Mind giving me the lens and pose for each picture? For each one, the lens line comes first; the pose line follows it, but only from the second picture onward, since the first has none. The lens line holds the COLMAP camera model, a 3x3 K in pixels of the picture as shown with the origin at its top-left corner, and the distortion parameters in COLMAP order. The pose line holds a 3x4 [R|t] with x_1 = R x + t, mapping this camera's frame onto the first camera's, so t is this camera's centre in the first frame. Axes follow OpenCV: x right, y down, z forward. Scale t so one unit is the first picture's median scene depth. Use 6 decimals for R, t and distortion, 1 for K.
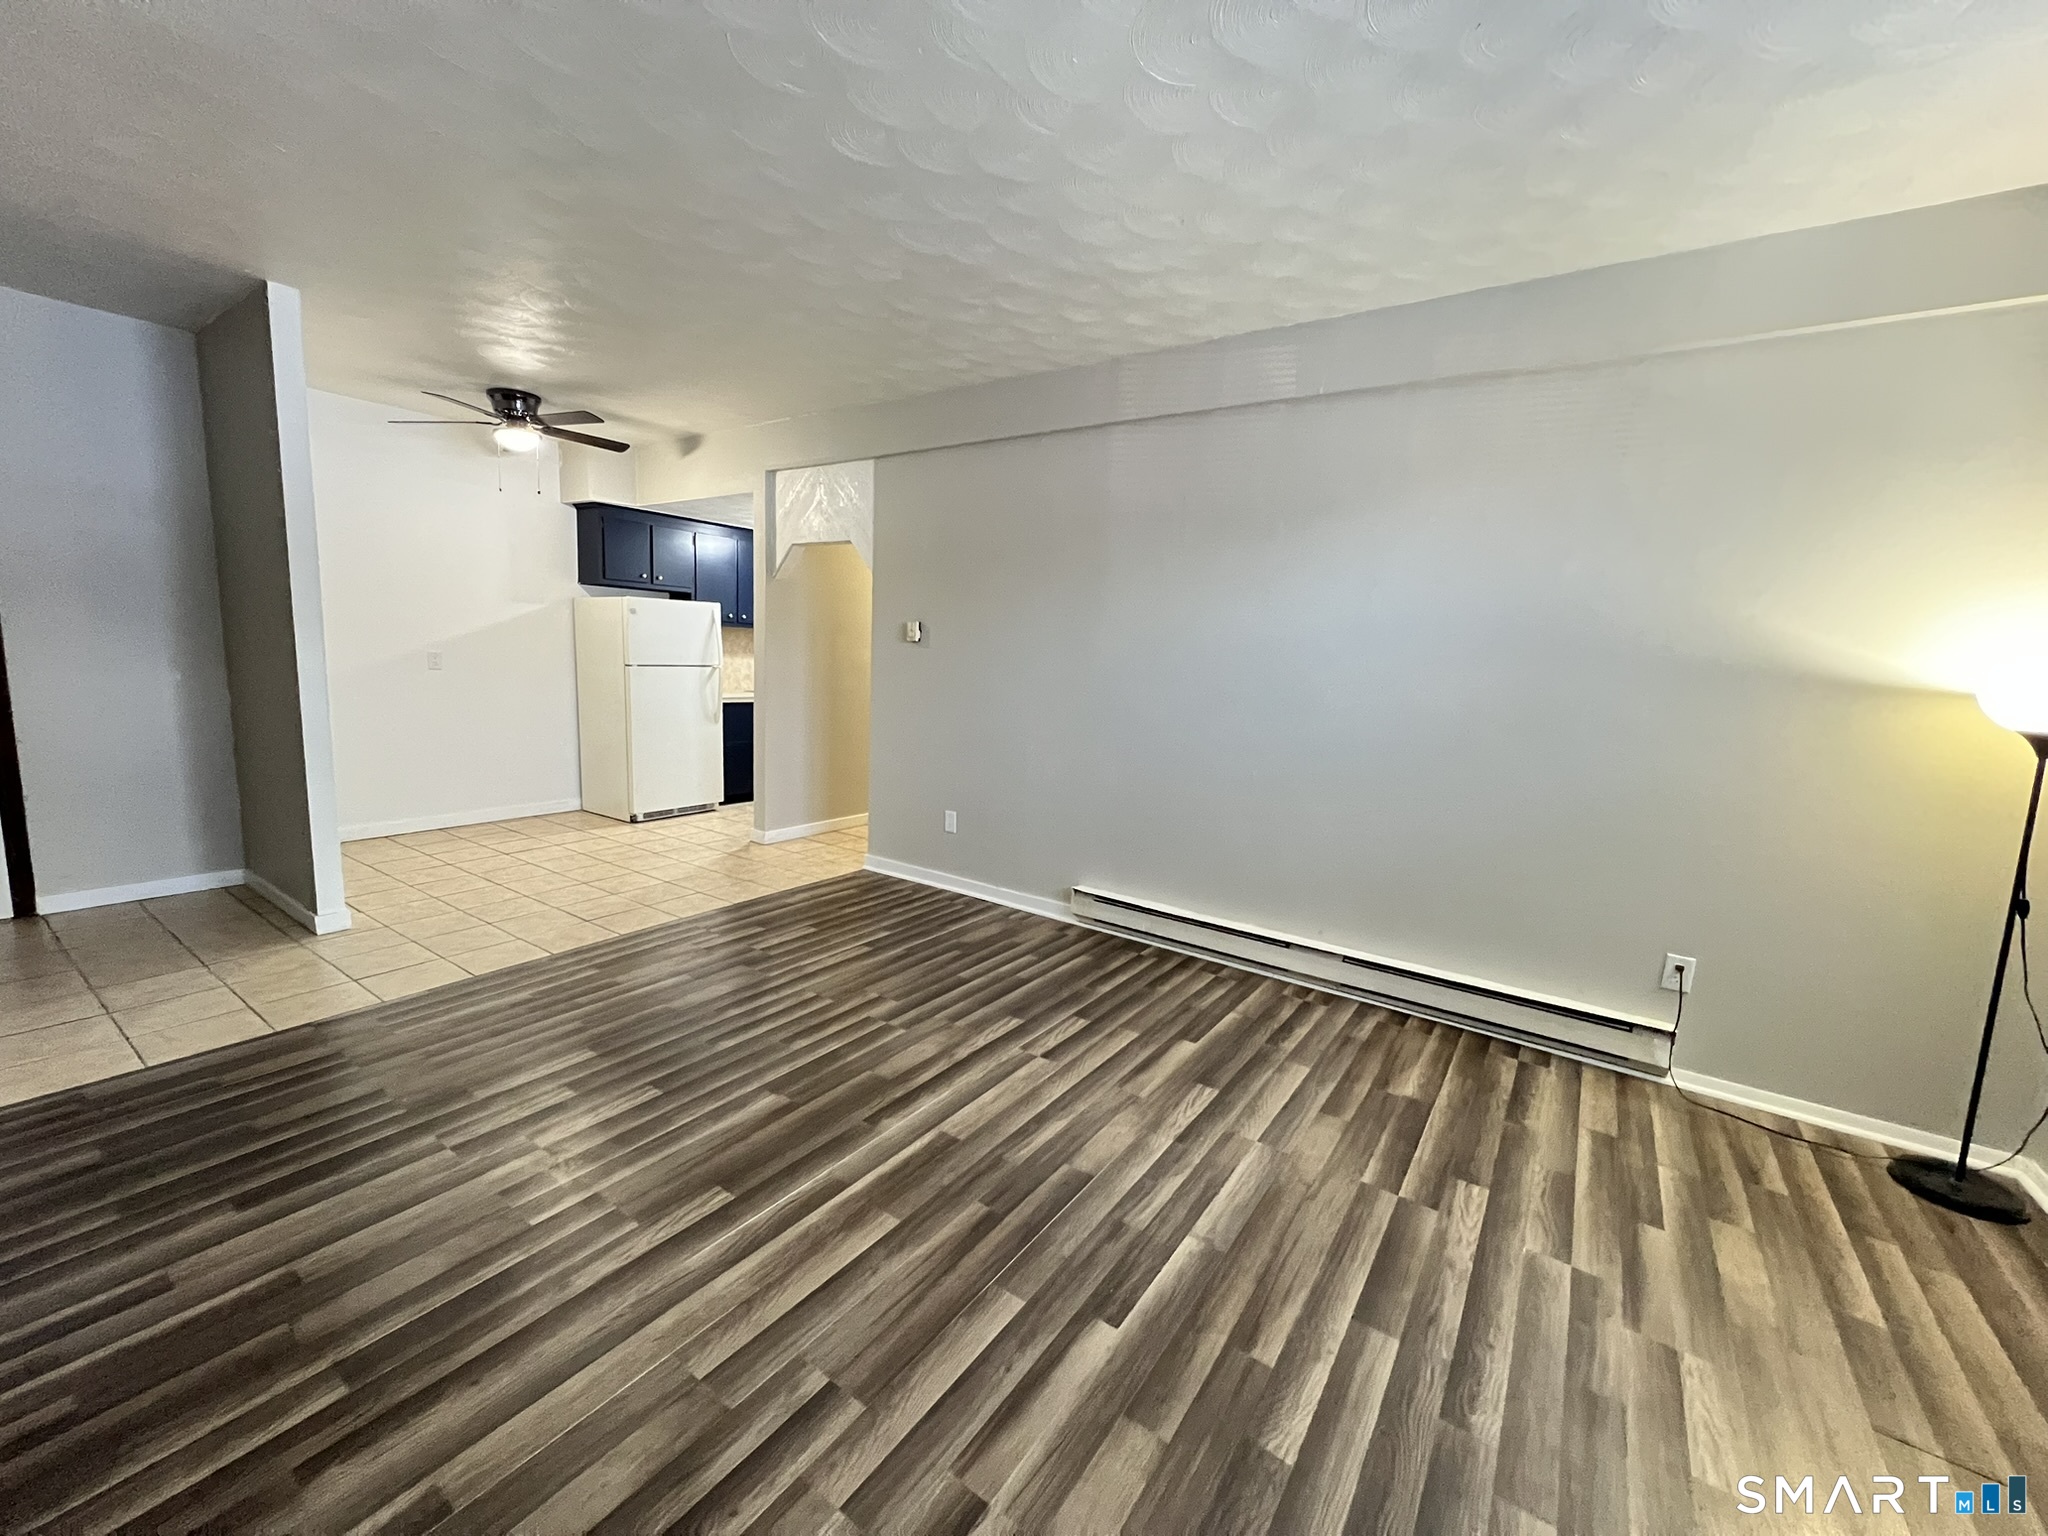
lens RADIAL K [[817.4, 0, 1018.3], [0, 817.4, 767.8], [0, 0, 1]] dist [-0.001741, -0.000344]
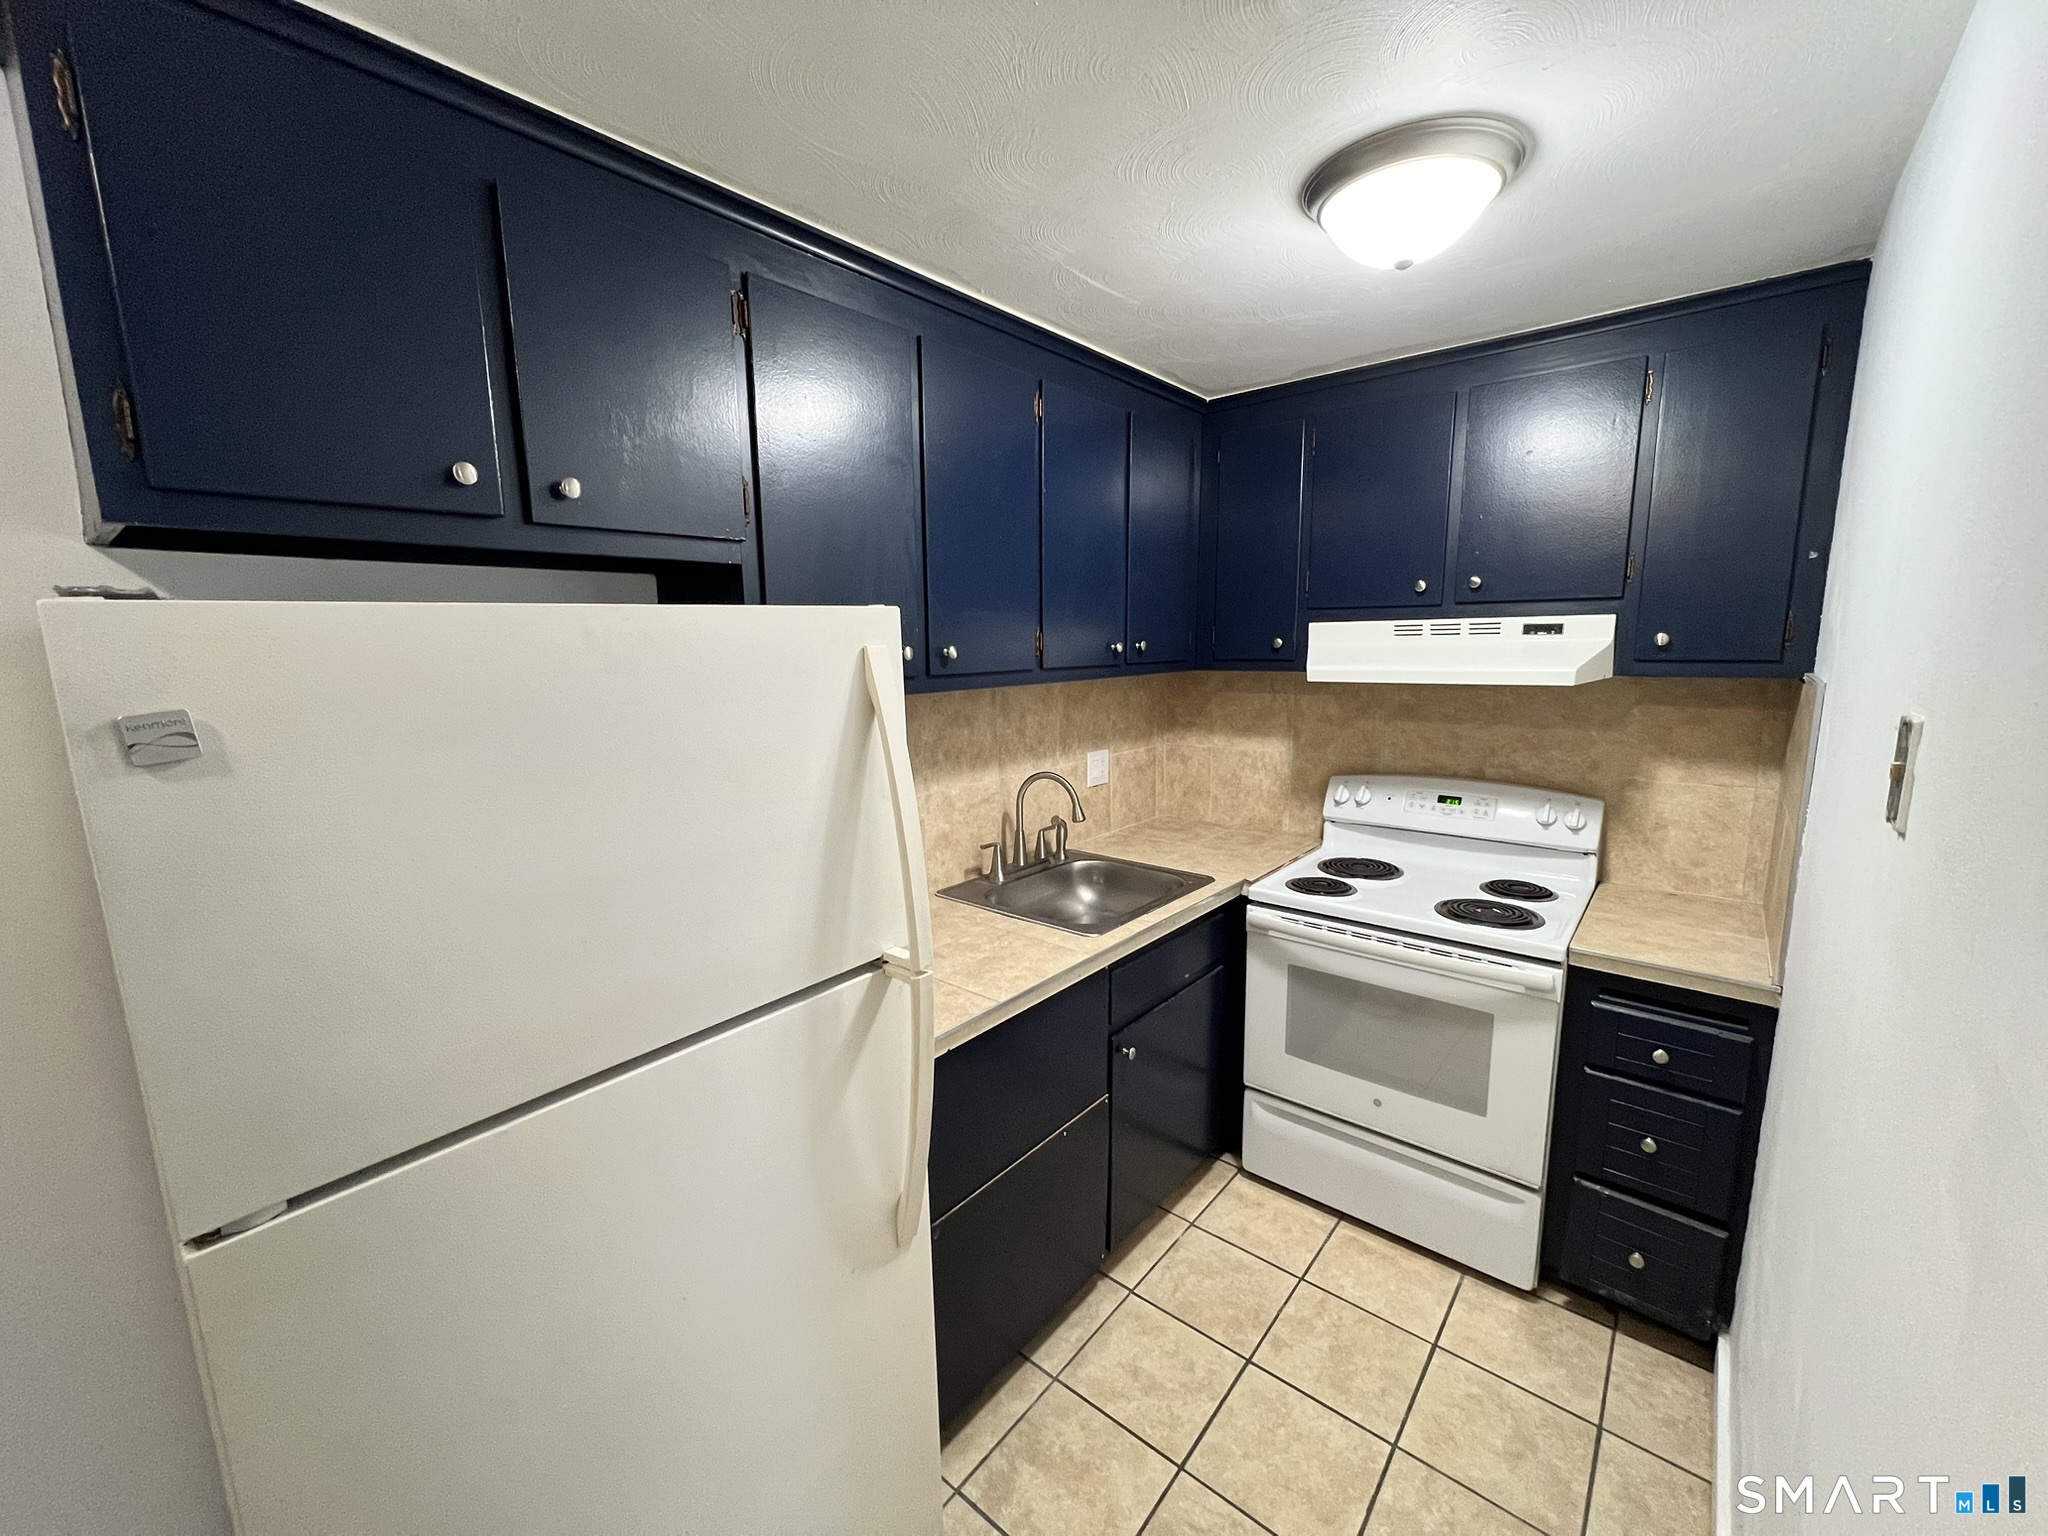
lens RADIAL K [[817.4, 0, 1018.3], [0, 817.4, 767.8], [0, 0, 1]] dist [-0.001741, -0.000344]
pose [[0.994267, -0.044207, -0.097357, -0.436275], [0.045745, 0.998860, 0.013625, -0.226317], [0.096643, -0.018001, 0.995156, 1.115145]]
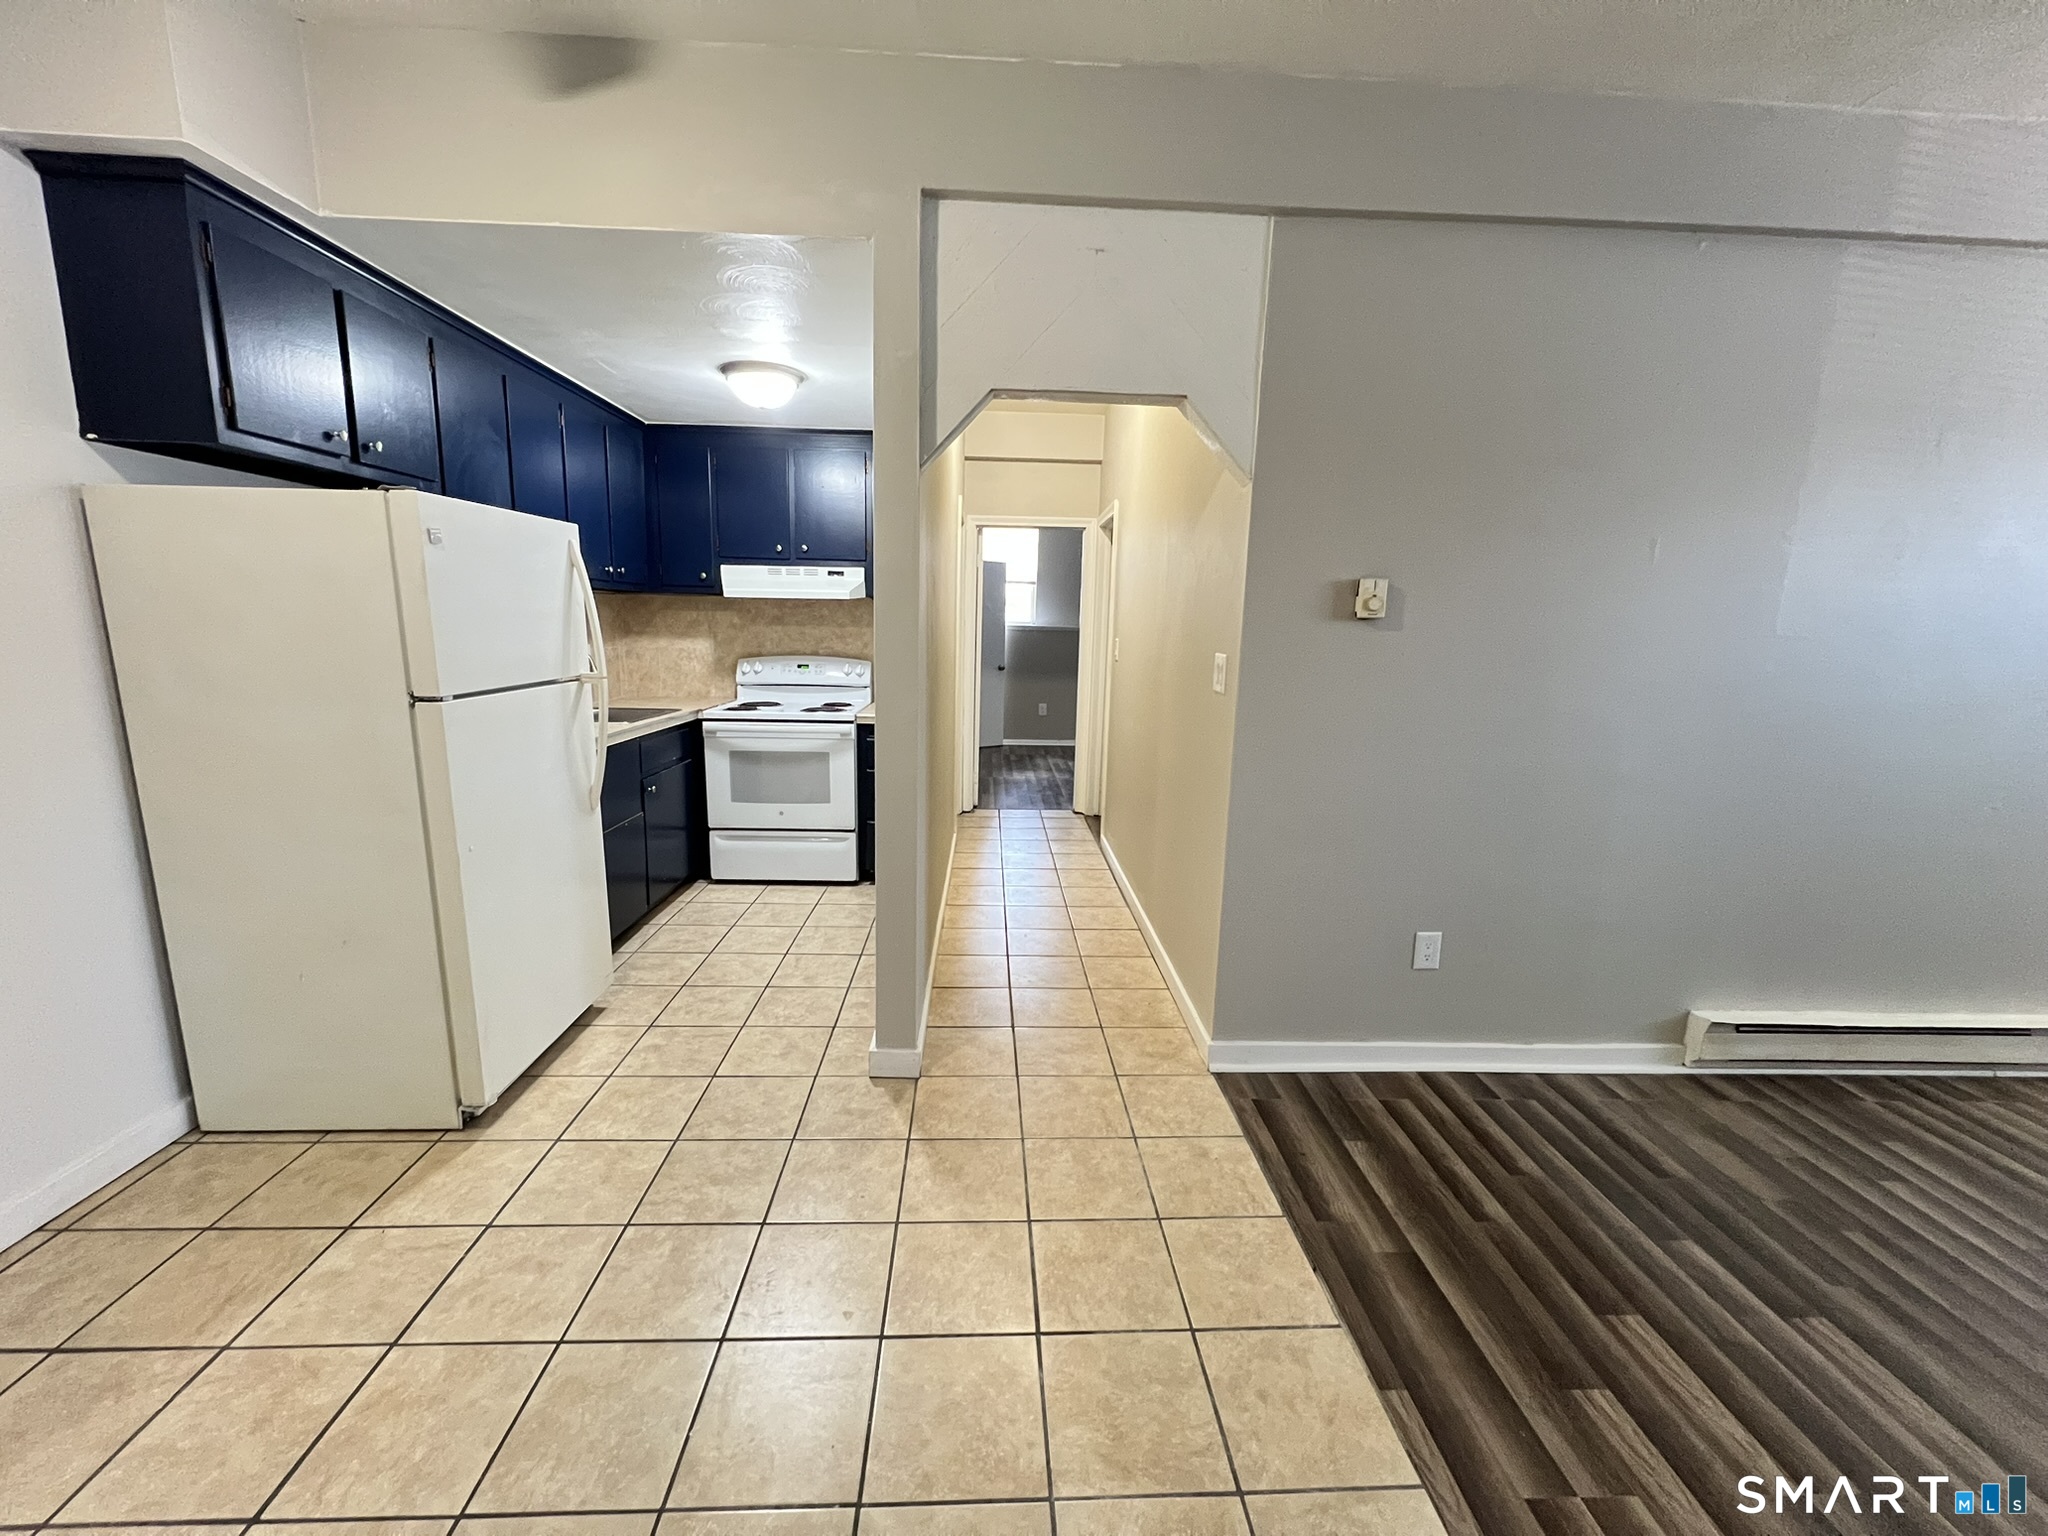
lens RADIAL K [[817.4, 0, 1018.3], [0, 817.4, 767.8], [0, 0, 1]] dist [-0.001741, -0.000344]
pose [[0.798913, -0.131665, 0.586858, -0.598017], [0.097320, 0.991185, 0.089893, -0.128201], [-0.593520, -0.014704, 0.804685, 0.719336]]
